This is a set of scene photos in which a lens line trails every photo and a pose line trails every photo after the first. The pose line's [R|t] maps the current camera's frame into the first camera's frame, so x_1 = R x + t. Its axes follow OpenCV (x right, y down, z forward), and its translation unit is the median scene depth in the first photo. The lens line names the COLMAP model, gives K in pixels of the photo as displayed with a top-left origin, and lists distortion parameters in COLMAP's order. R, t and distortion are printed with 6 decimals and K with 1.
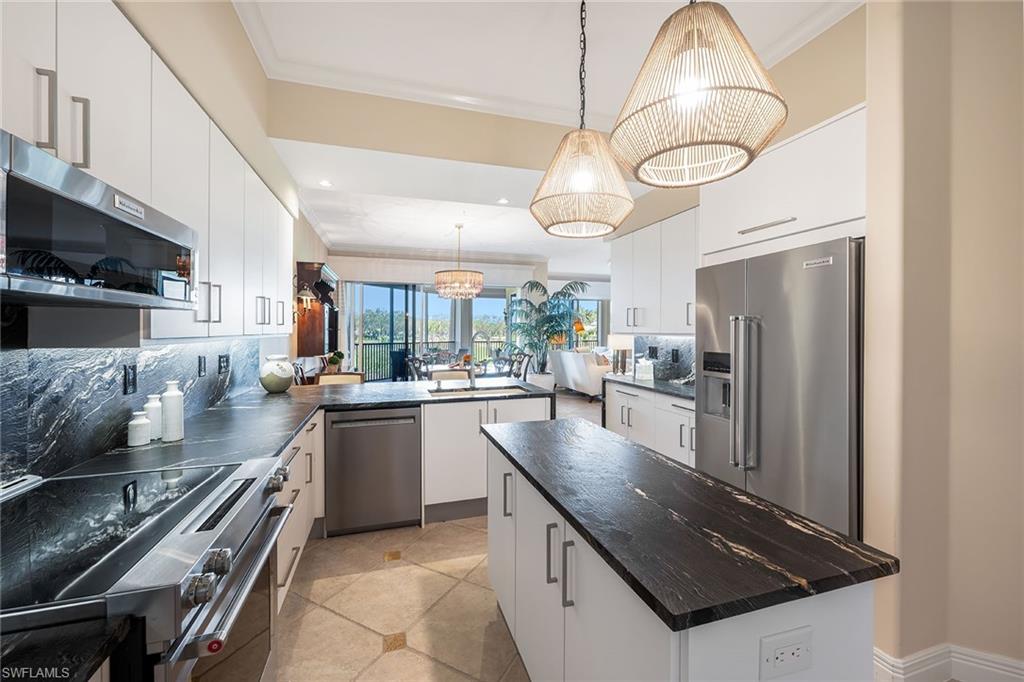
lens RADIAL K [[409.7, 0, 512.5], [0, 409.7, 330.2], [0, 0, 1]] dist [-0.000718, -0.000006]
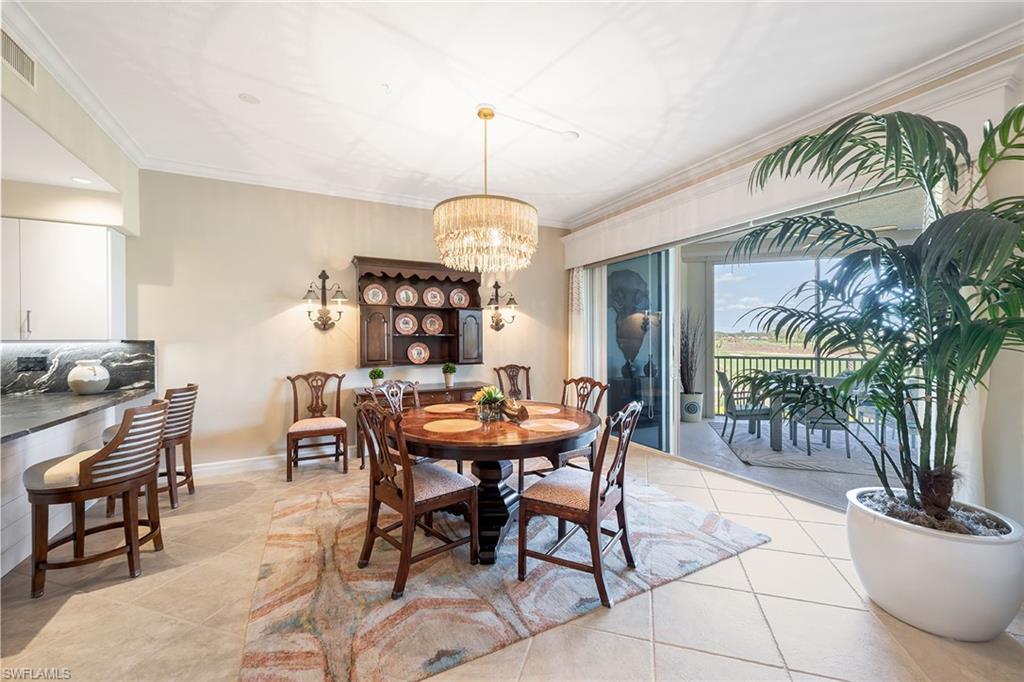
lens RADIAL K [[403.8, 0, 512.0], [0, 403.8, 341.0], [0, 0, 1]] dist [0.000783, 0.000127]
pose [[0.172218, 0.002399, -0.985056, 1.286416], [0.007437, 0.999965, 0.003735, 0.028455], [0.985031, -0.007970, 0.172194, 3.702601]]
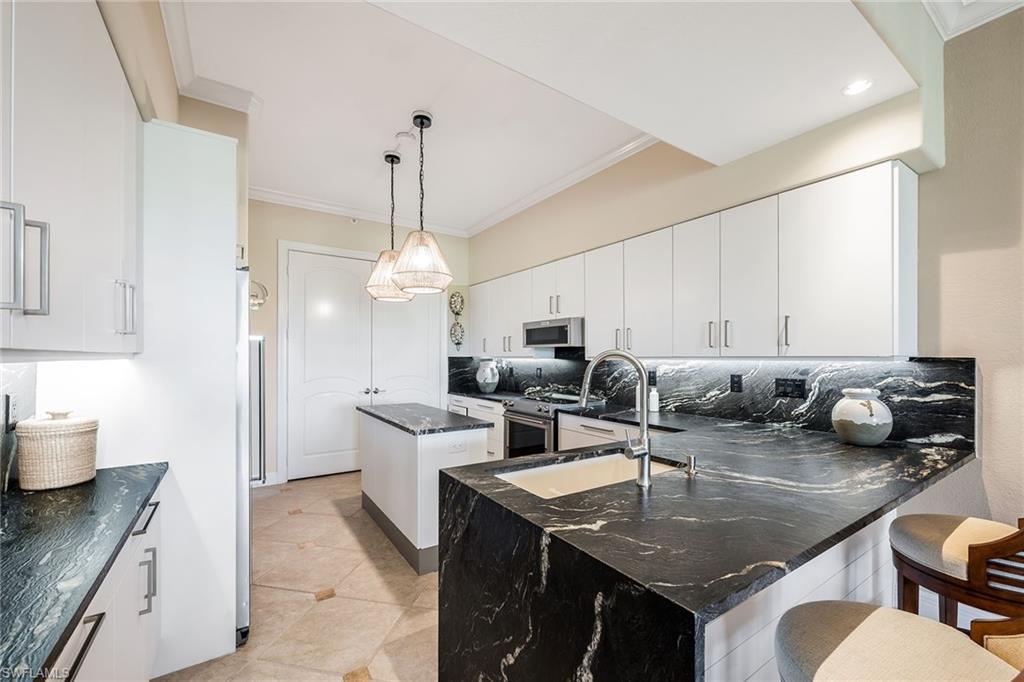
lens RADIAL K [[416.7, 0, 511.3], [0, 416.7, 354.1], [0, 0, 1]] dist [0.000149, 0.000001]
pose [[-0.959322, -0.004069, -0.282284, 0.315061], [-0.002016, 0.999969, -0.007564, 0.019272], [0.282306, -0.006687, -0.959301, 2.881931]]
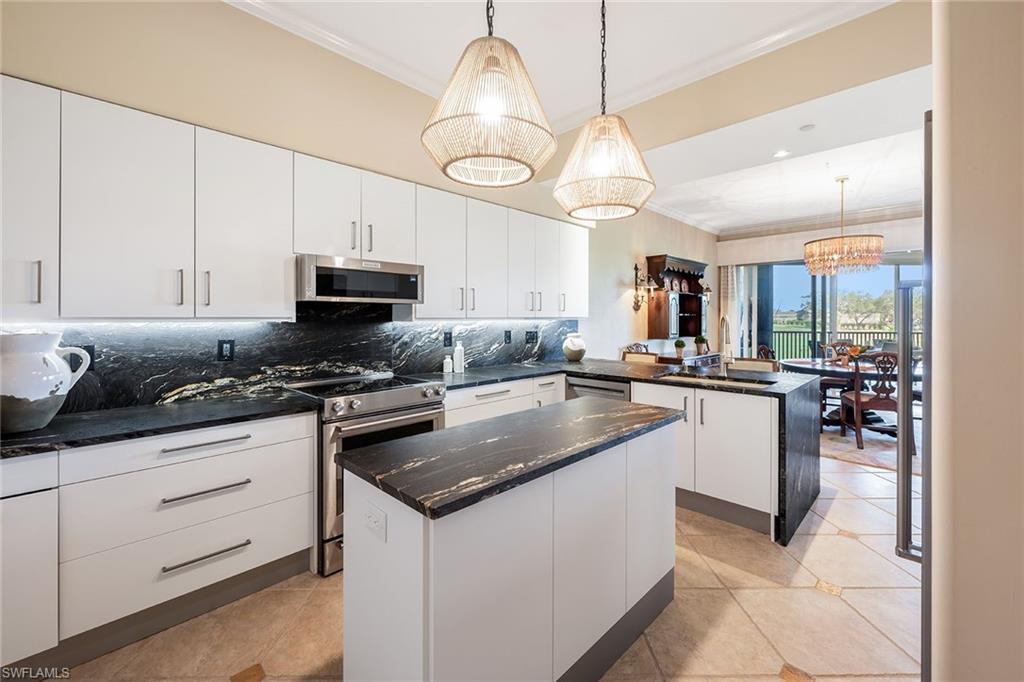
lens RADIAL K [[417.0, 0, 510.9], [0, 417.0, 319.0], [0, 0, 1]] dist [-0.000887, -0.000301]
pose [[0.469672, -0.000464, -0.882841, 1.041719], [0.002602, 0.999996, 0.000859, 0.021386], [0.882837, -0.002701, 0.469671, 0.332857]]
